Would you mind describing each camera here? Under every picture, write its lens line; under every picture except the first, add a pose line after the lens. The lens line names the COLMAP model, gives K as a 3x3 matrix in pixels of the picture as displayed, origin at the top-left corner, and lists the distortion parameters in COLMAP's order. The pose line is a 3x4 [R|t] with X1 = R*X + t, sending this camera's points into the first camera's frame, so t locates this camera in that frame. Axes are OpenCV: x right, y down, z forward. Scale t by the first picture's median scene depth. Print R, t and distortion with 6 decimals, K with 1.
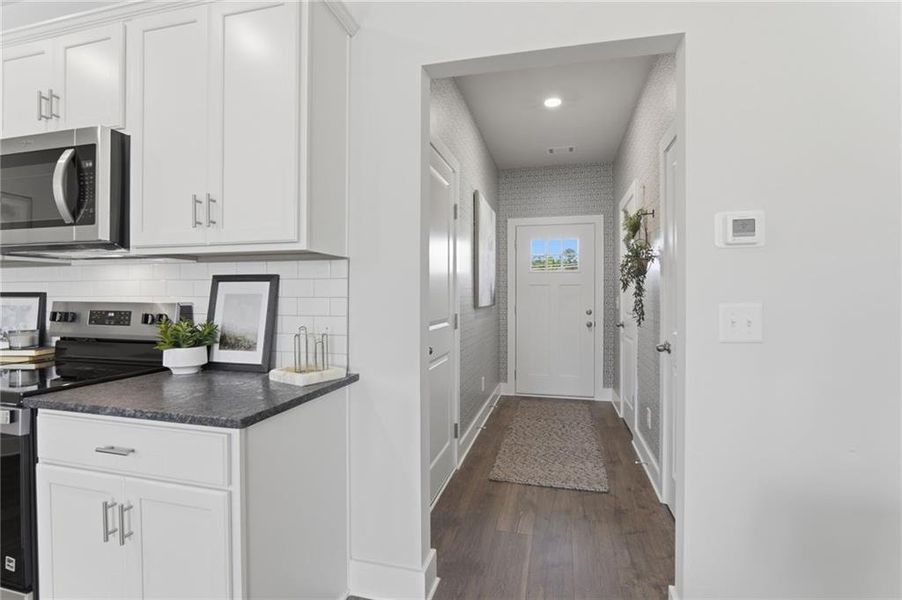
lens RADIAL K [[423.2, 0, 456.0], [0, 423.2, 298.5], [0, 0, 1]] dist [-0.023150, 0.003683]
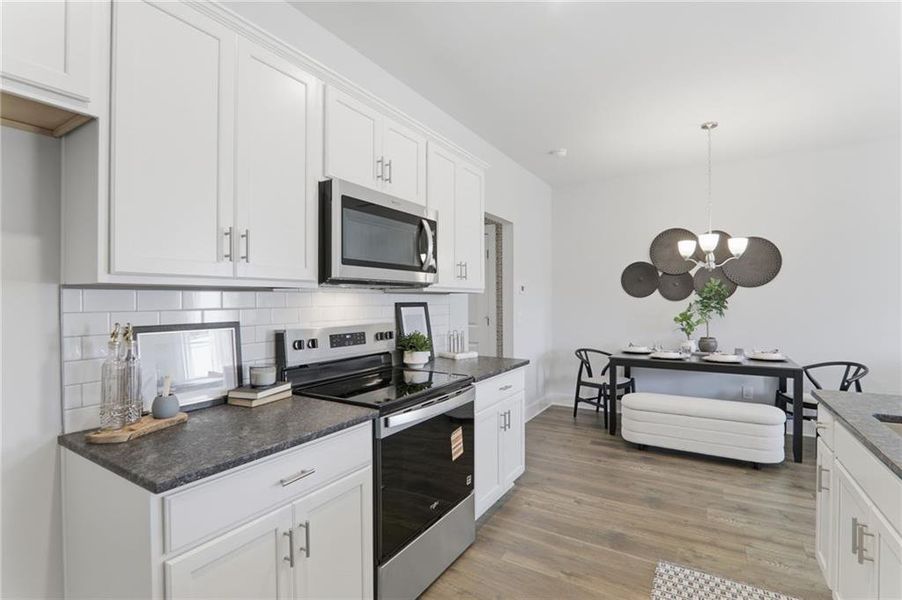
lens RADIAL K [[423.2, 0, 453.2], [0, 423.2, 297.1], [0, 0, 1]] dist [-0.023150, 0.003683]
pose [[0.310423, 0.002023, 0.950596, -1.300229], [0.009960, 0.999936, -0.005381, -0.044076], [-0.950546, 0.011138, 0.310383, 0.242399]]
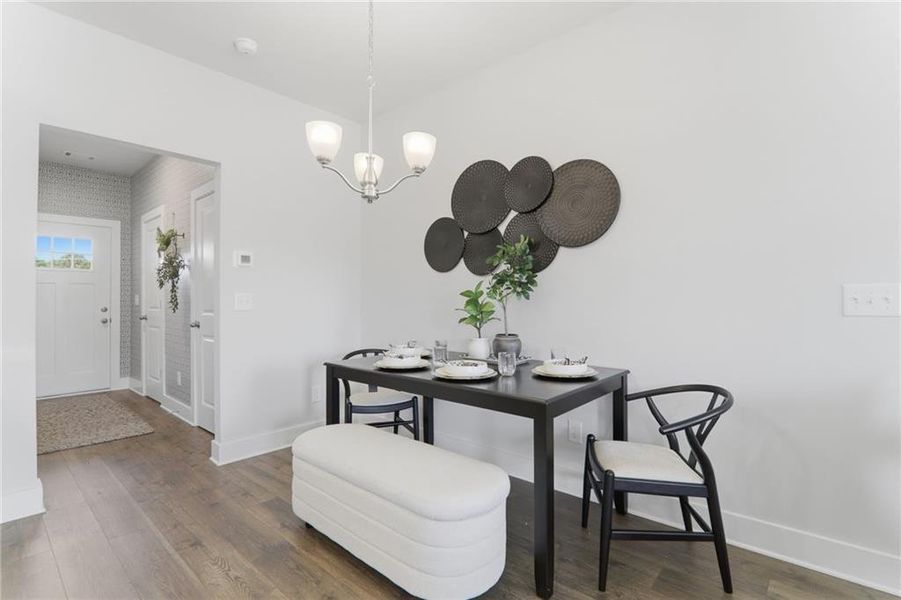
lens RADIAL K [[422.7, 0, 451.3], [0, 422.7, 290.9], [0, 0, 1]] dist [-0.023150, 0.003683]
pose [[0.465693, 0.009756, 0.884893, -0.396176], [0.011940, 0.999779, -0.017307, 0.026711], [-0.884866, 0.018625, 0.465473, -0.511985]]
